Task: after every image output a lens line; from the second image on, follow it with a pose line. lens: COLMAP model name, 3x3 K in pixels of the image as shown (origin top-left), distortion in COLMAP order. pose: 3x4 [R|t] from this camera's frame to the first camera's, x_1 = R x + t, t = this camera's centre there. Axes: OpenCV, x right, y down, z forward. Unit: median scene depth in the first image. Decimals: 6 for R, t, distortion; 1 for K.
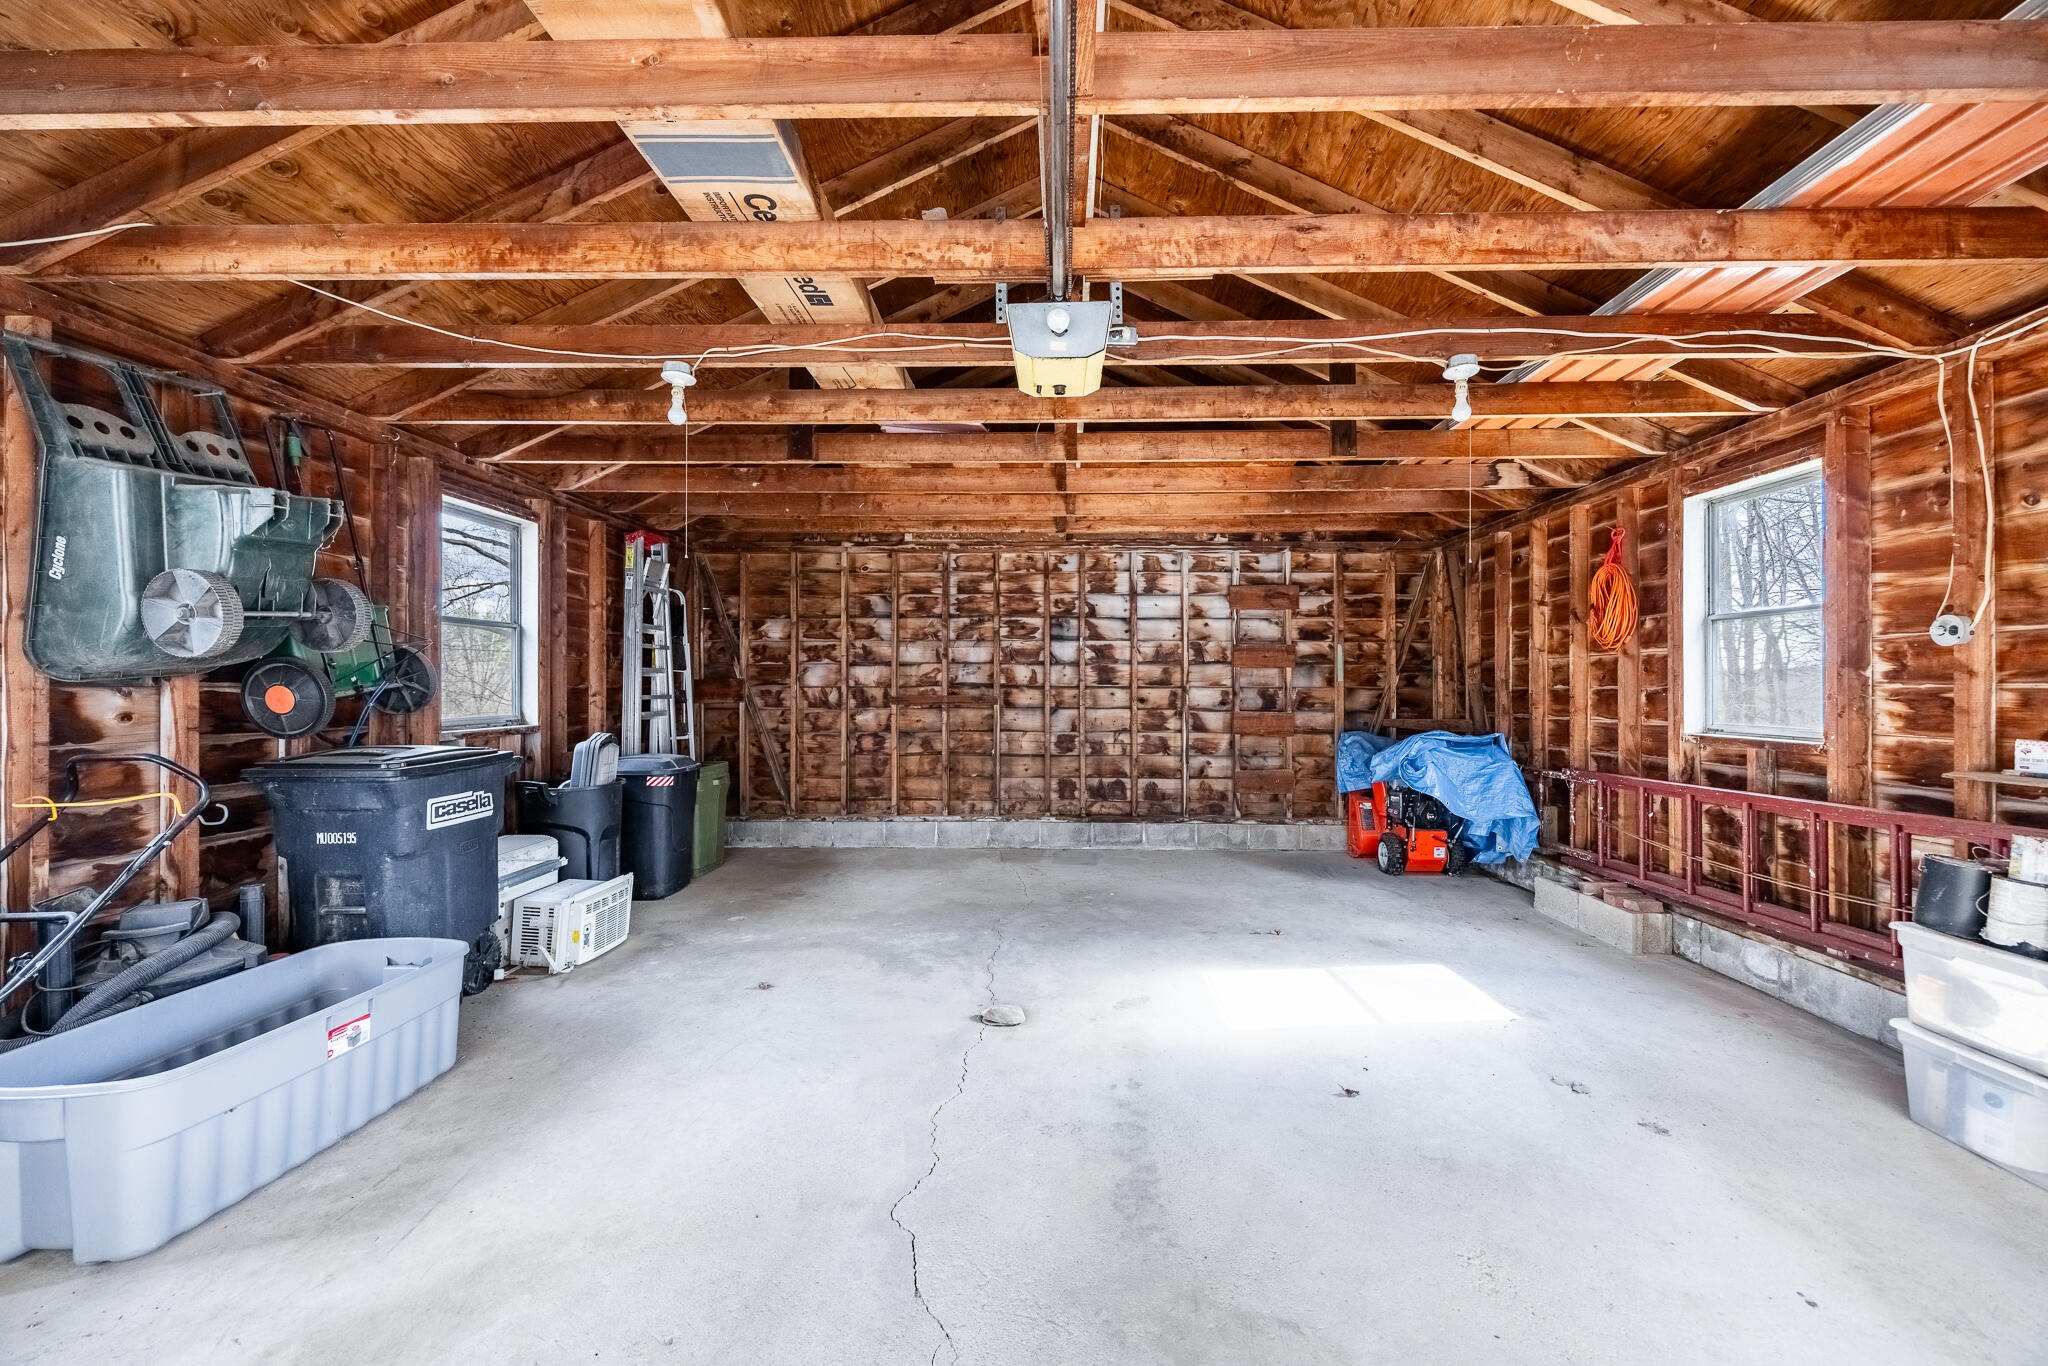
lens RADIAL K [[765.2, 0, 1035.9], [0, 765.2, 672.8], [0, 0, 1]] dist [0.000631, 0.000050]
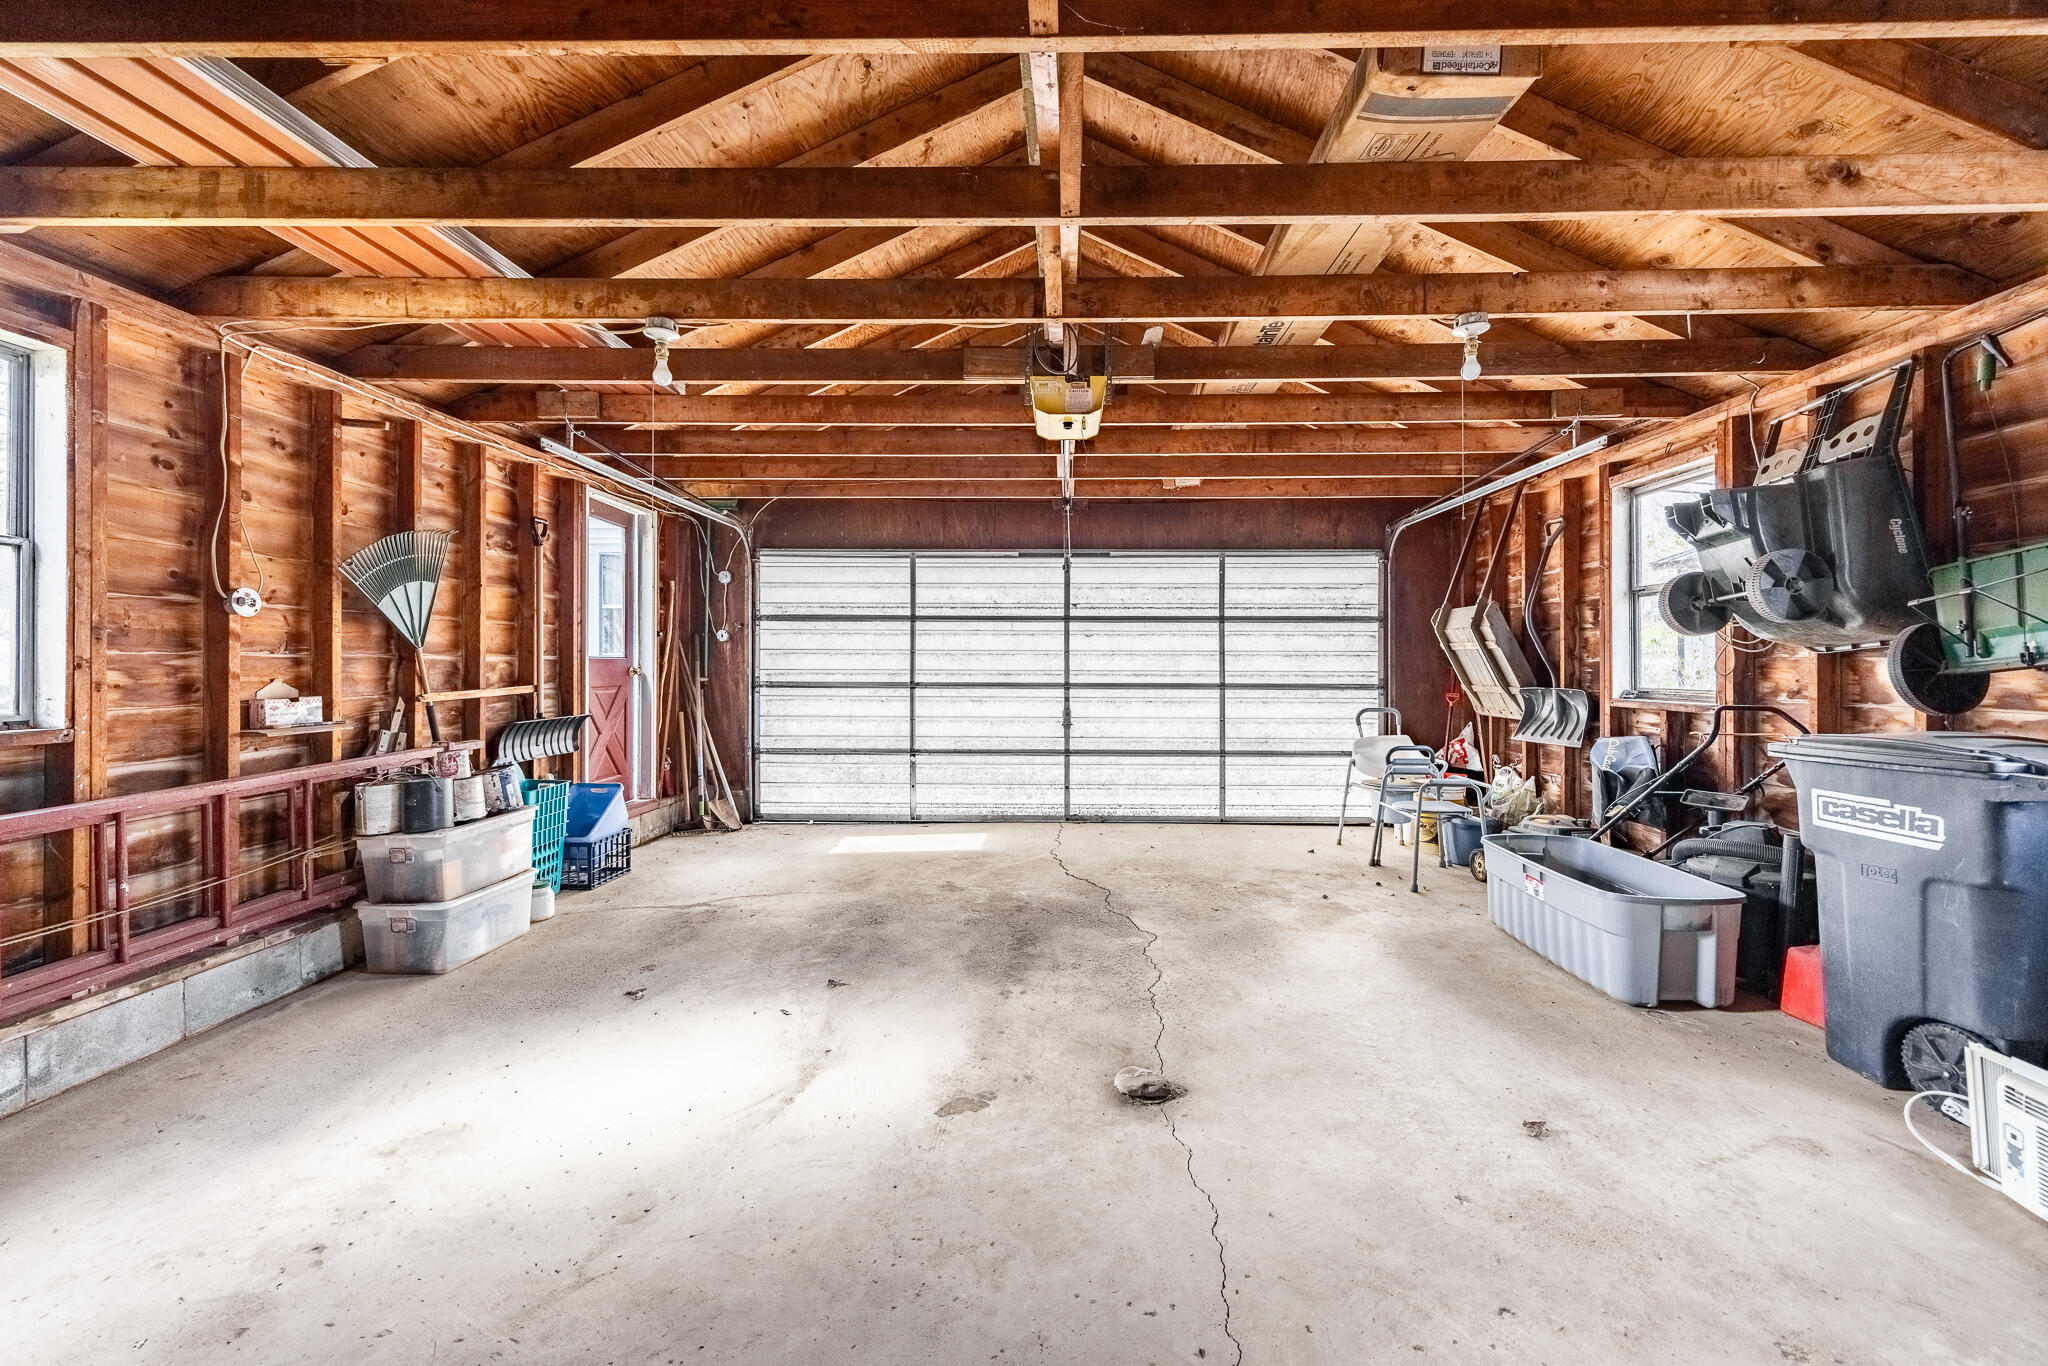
lens RADIAL K [[765.2, 0, 1035.9], [0, 765.2, 672.8], [0, 0, 1]] dist [0.000631, 0.000050]
pose [[-0.999971, -0.001516, 0.007476, 0.060482], [-0.001572, 0.999971, -0.007494, 0.043754], [-0.007465, -0.007505, -0.999944, 1.808602]]
